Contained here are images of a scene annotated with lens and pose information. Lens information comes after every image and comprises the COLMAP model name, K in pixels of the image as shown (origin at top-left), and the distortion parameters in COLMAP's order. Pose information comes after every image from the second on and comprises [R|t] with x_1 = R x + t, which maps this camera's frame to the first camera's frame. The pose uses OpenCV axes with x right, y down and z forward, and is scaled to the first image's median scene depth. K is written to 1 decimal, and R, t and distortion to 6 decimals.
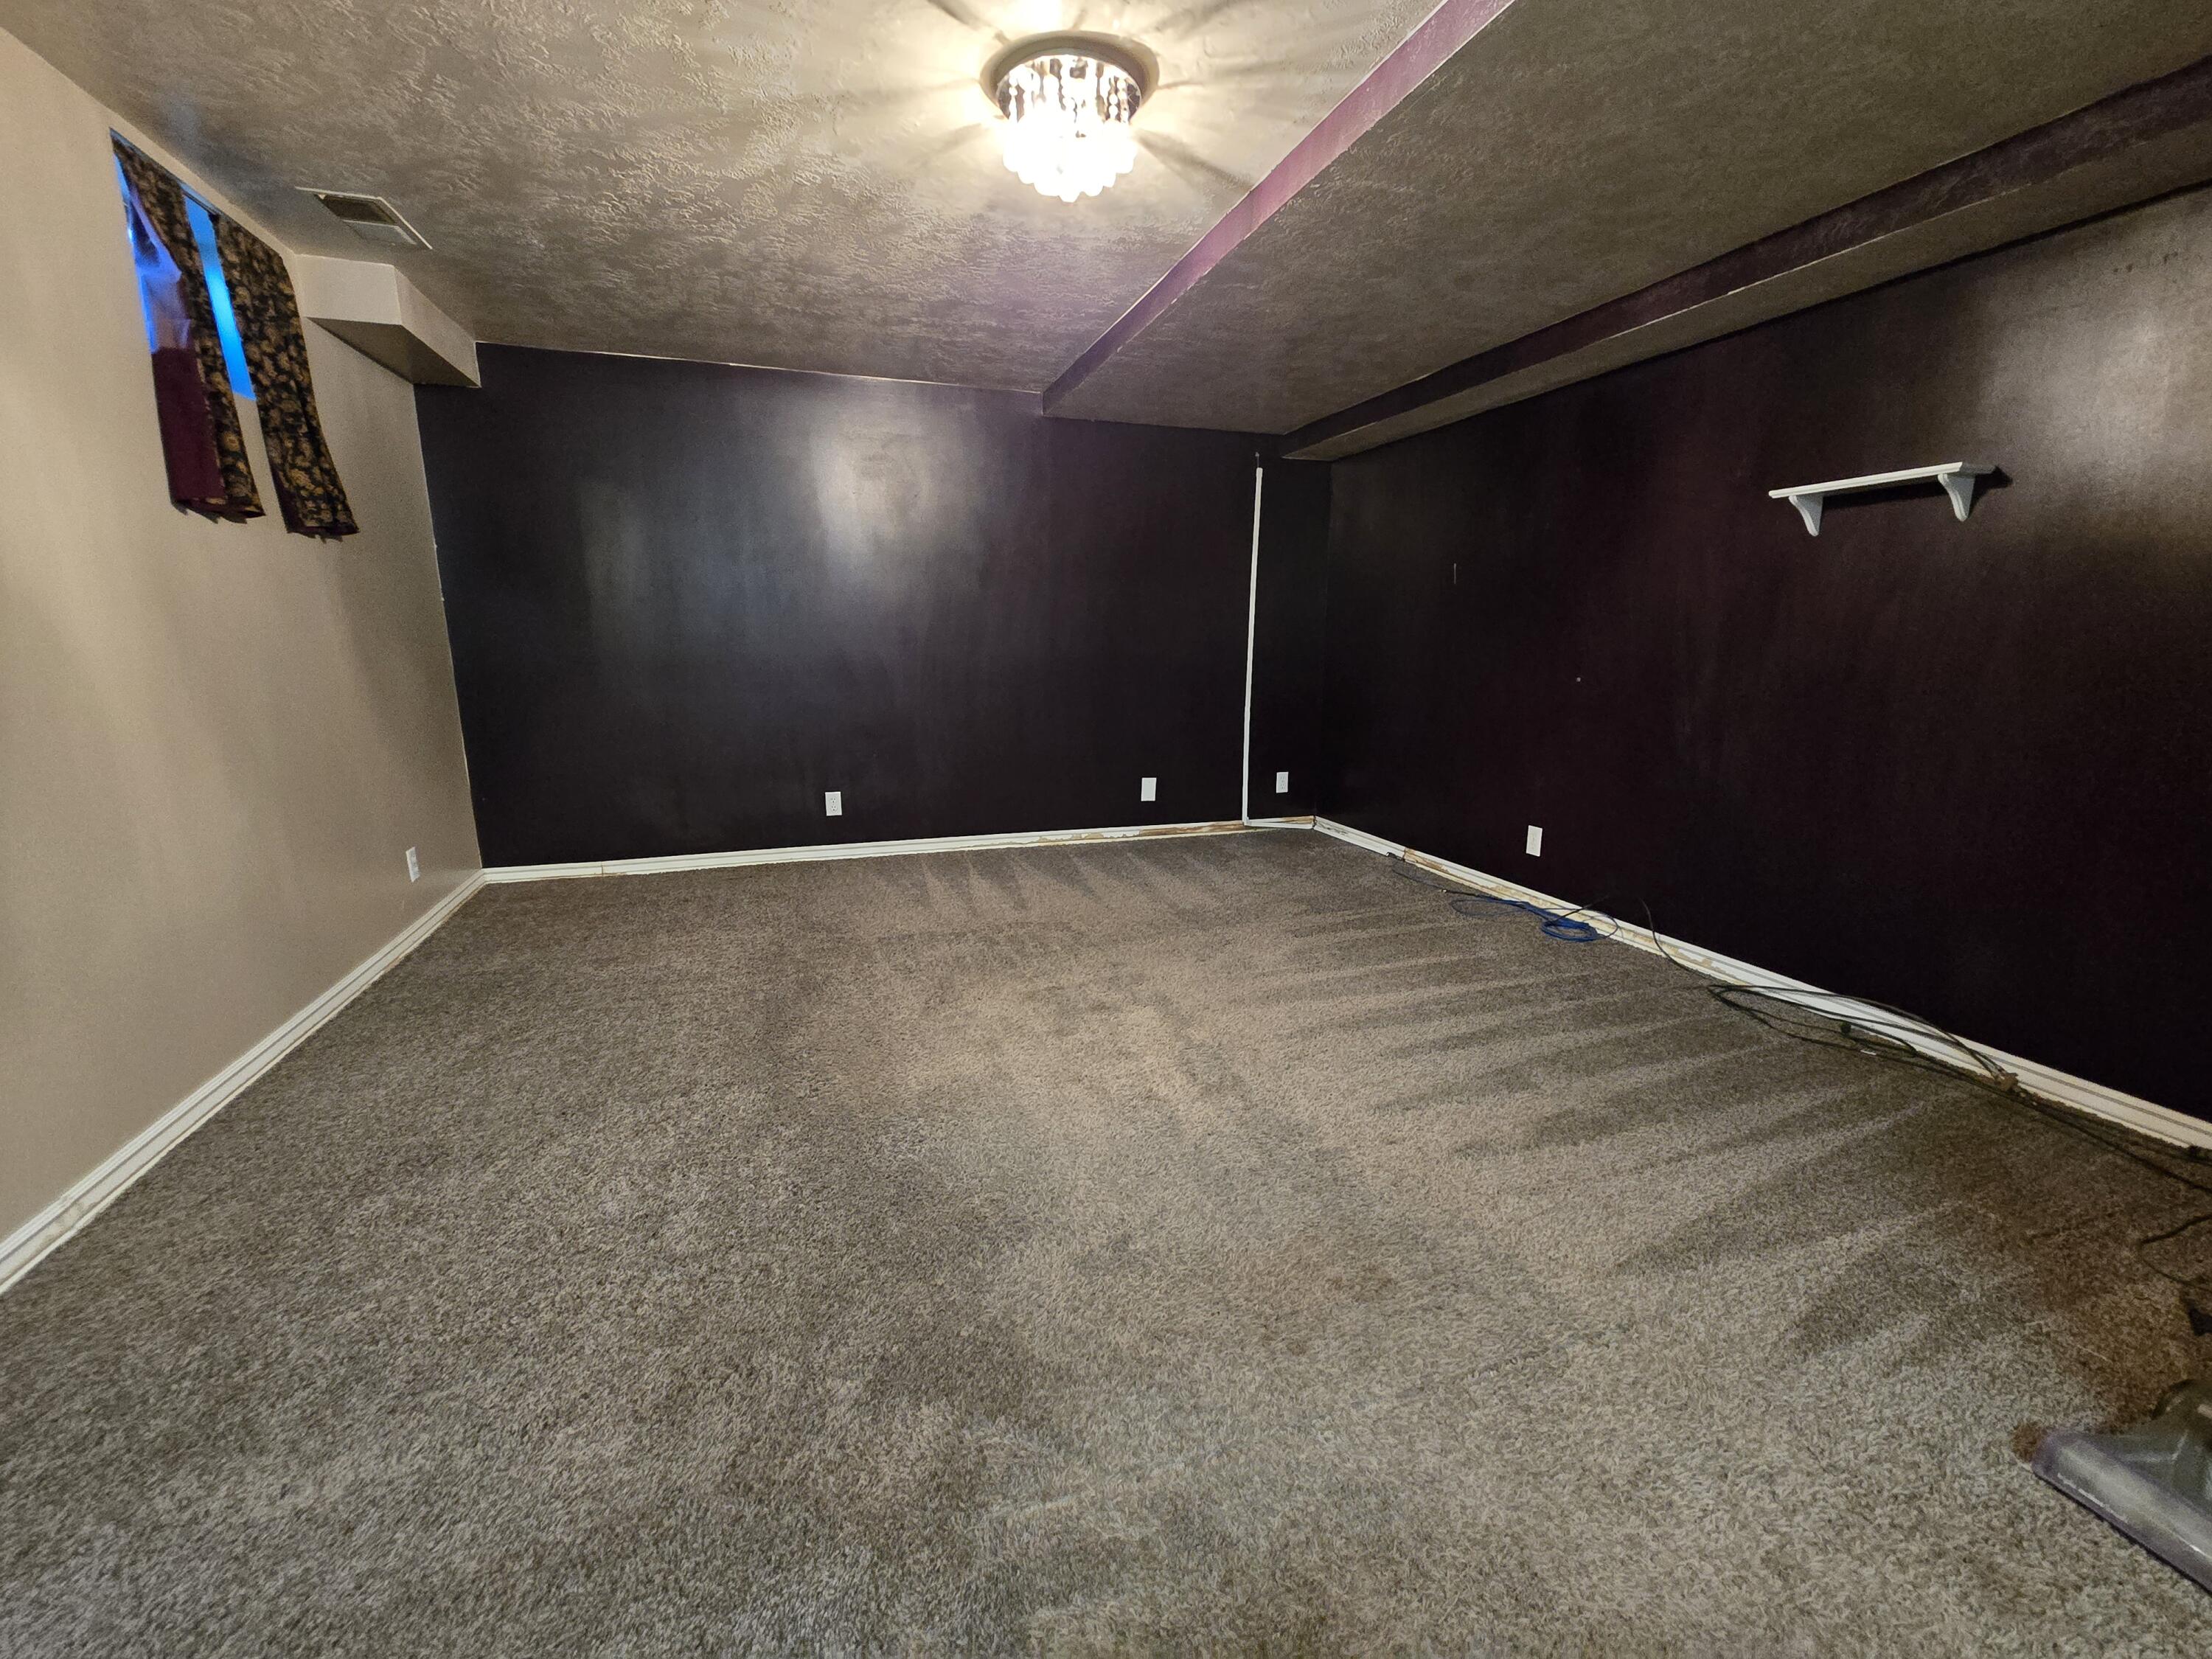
lens RADIAL K [[914.5, 0, 1110.4], [0, 914.5, 823.7], [0, 0, 1]] dist [0.001630, 0.000775]
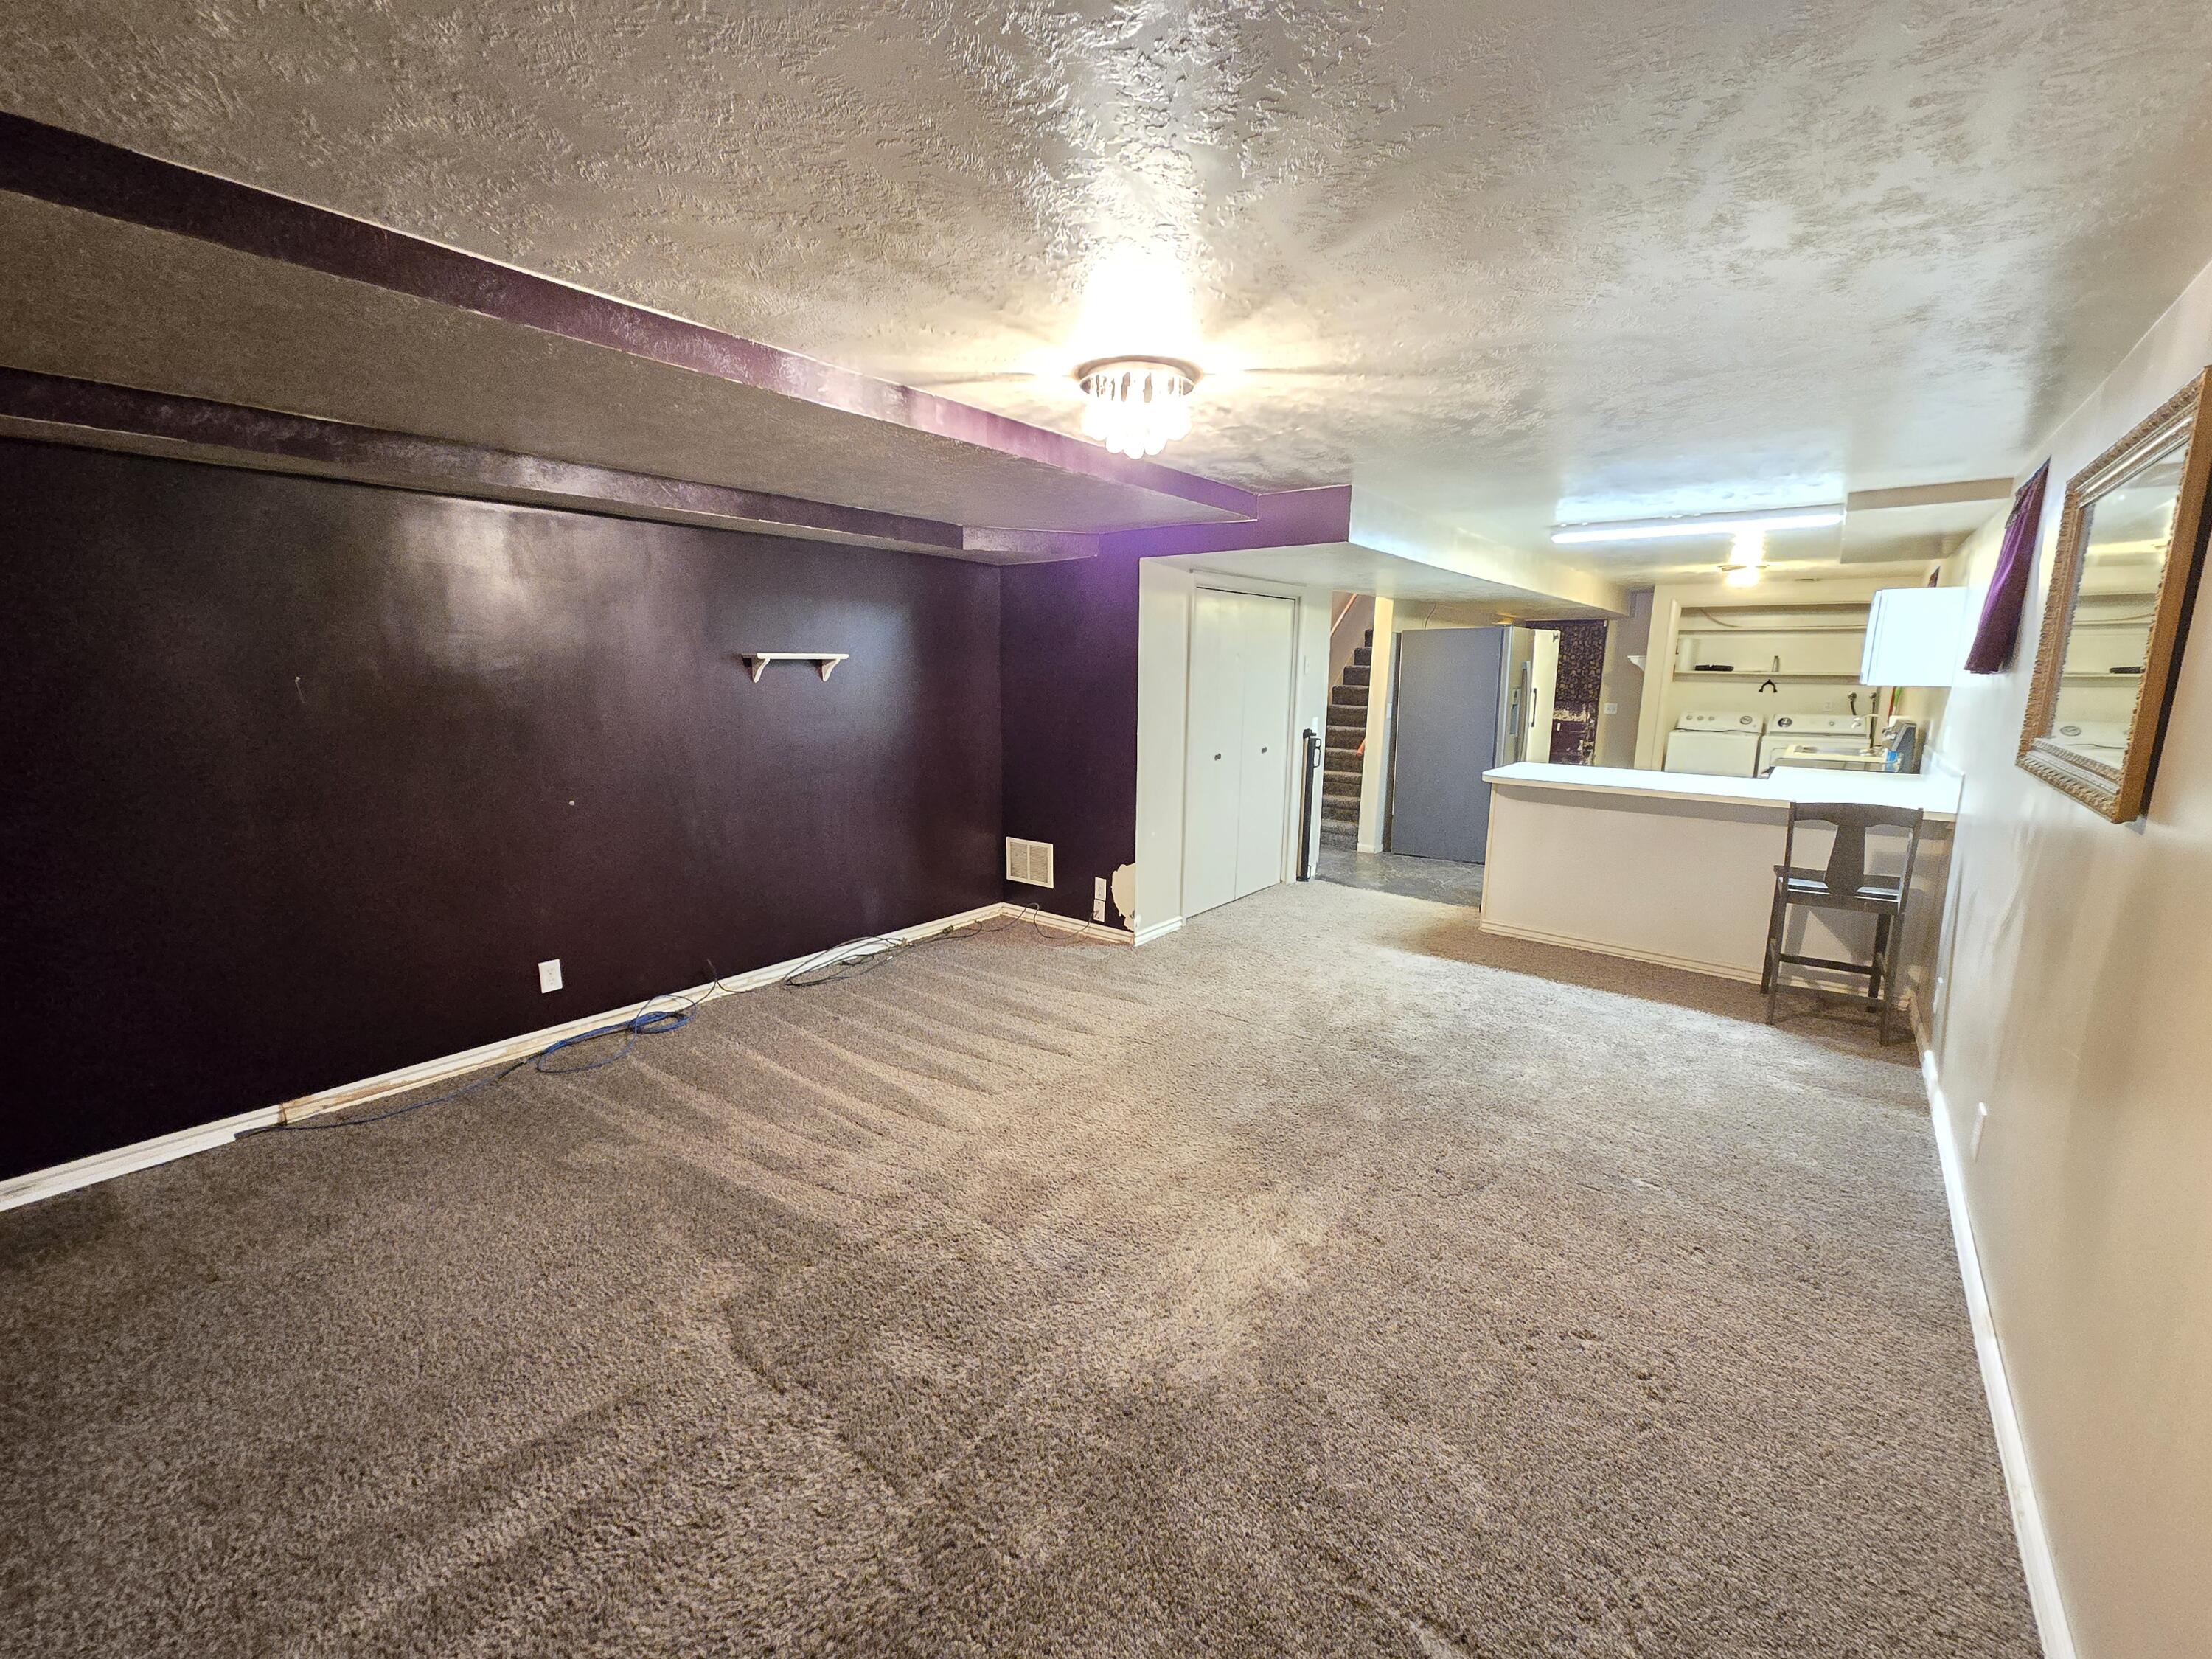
lens RADIAL K [[907.3, 0, 1109.0], [0, 907.3, 827.2], [0, 0, 1]] dist [0.001221, 0.000663]
pose [[-0.546325, -0.157341, 0.822662, -0.993493], [0.155366, 0.946114, 0.284130, -0.505820], [-0.823037, 0.283041, -0.492440, 1.581929]]
